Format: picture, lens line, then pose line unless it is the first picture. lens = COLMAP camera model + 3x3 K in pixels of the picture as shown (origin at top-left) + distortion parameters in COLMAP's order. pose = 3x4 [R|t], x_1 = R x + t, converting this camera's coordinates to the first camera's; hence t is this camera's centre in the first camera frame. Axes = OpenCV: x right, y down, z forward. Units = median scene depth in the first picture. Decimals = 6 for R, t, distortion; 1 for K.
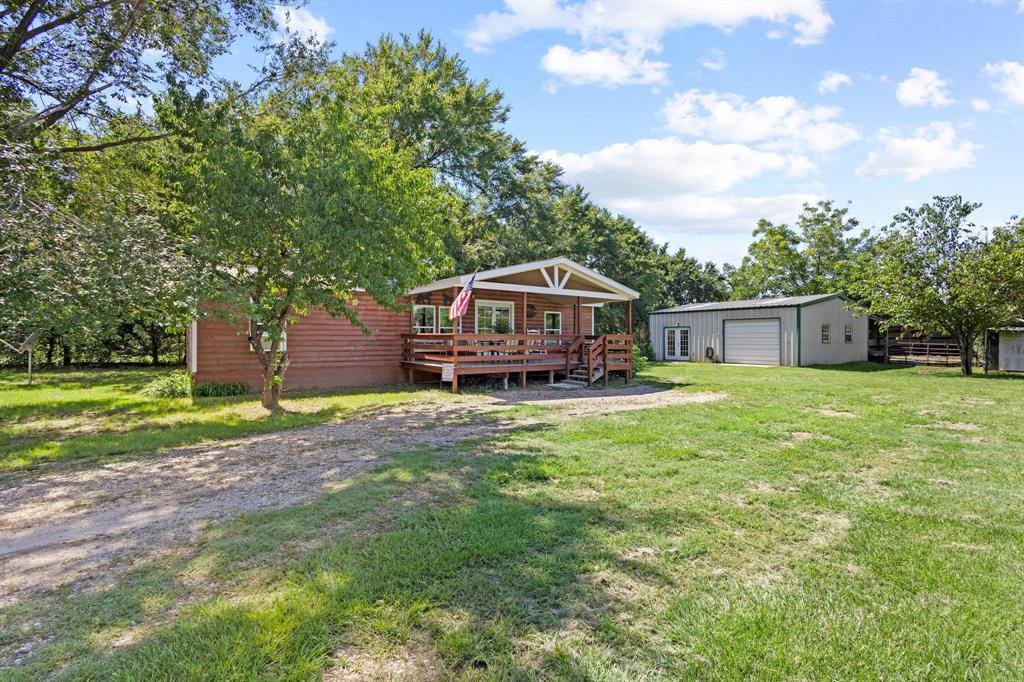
lens RADIAL K [[467.2, 0, 512.8], [0, 467.2, 337.8], [0, 0, 1]] dist [0.013363, -0.003090]
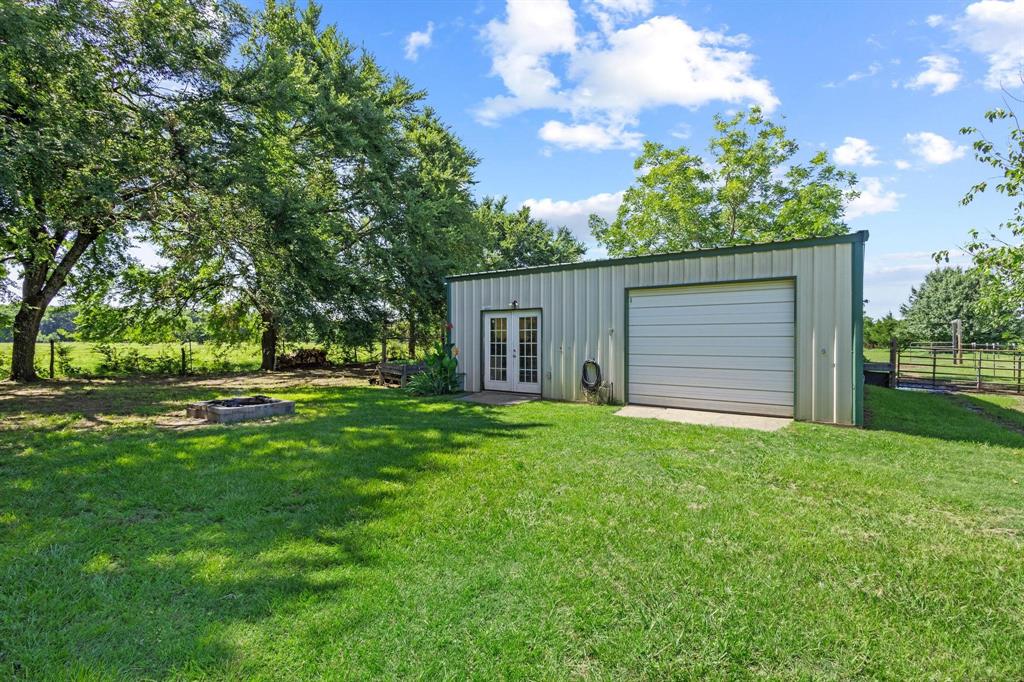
lens RADIAL K [[467.2, 0, 509.1], [0, 467.2, 337.4], [0, 0, 1]] dist [0.013363, -0.003090]
pose [[0.952817, 0.001680, 0.303540, 0.280043], [-0.001779, 0.999998, 0.000051, 0.000879], [-0.303540, -0.000588, 0.952819, 0.761750]]
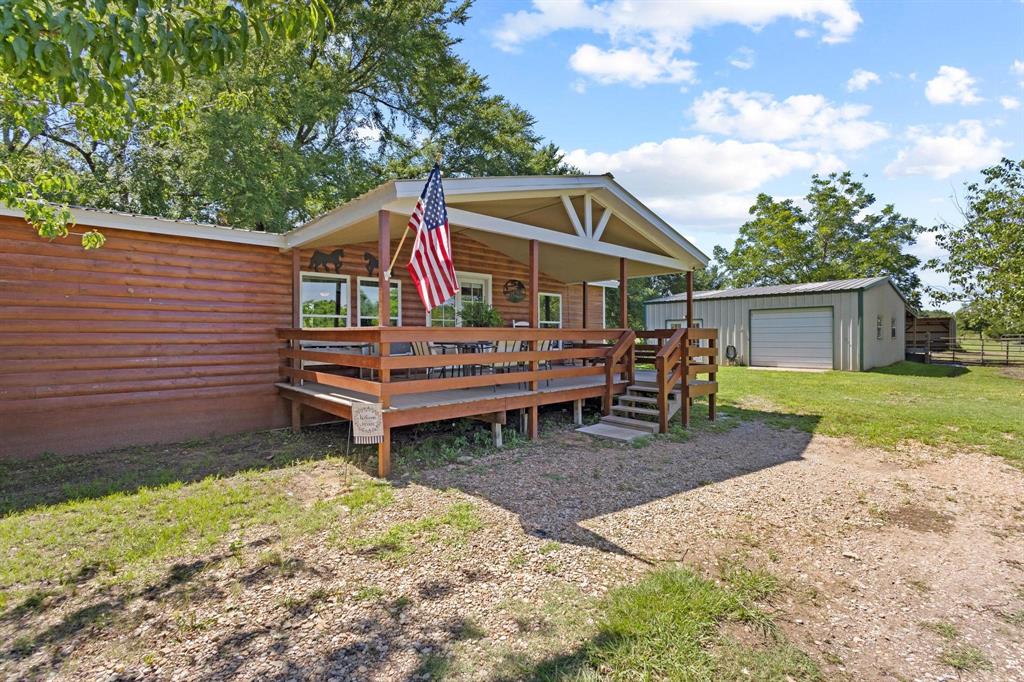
lens RADIAL K [[467.2, 0, 510.3], [0, 467.2, 338.7], [0, 0, 1]] dist [0.013363, -0.003090]
pose [[0.993465, -0.007143, 0.113914, -0.032815], [0.006066, 0.999934, 0.009797, -0.001103], [-0.113977, -0.009042, 0.993442, 0.317022]]
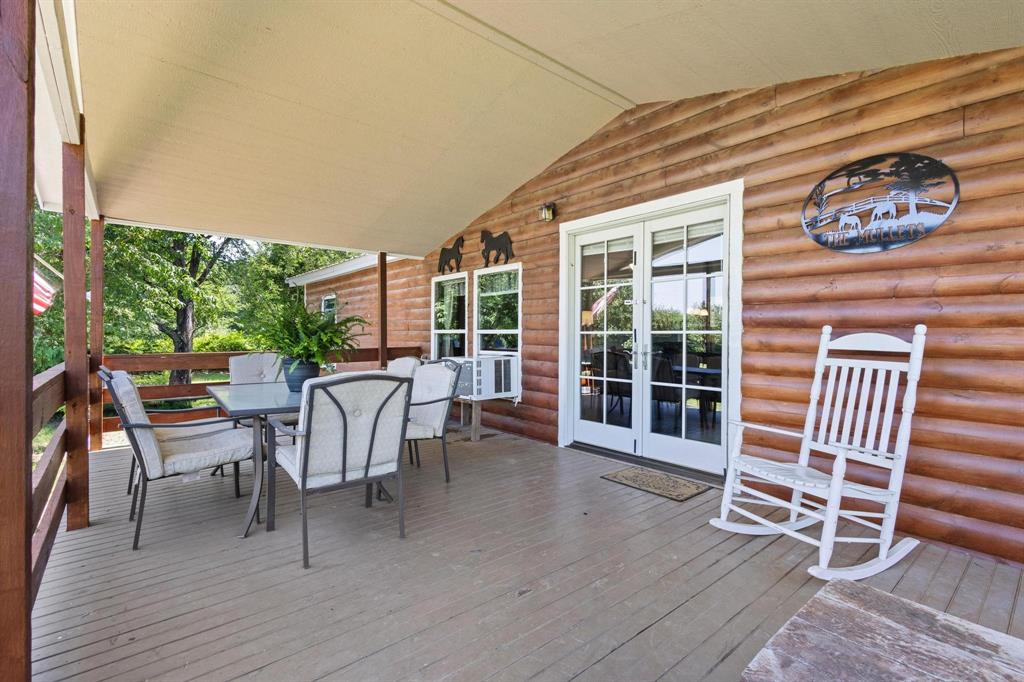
lens RADIAL K [[467.2, 0, 512.0], [0, 467.2, 337.4], [0, 0, 1]] dist [0.013363, -0.003090]
pose [[0.068874, 0.007478, -0.997597, 0.139750], [0.003799, 0.999963, 0.007758, -0.013814], [0.997618, -0.004325, 0.068843, 0.704226]]
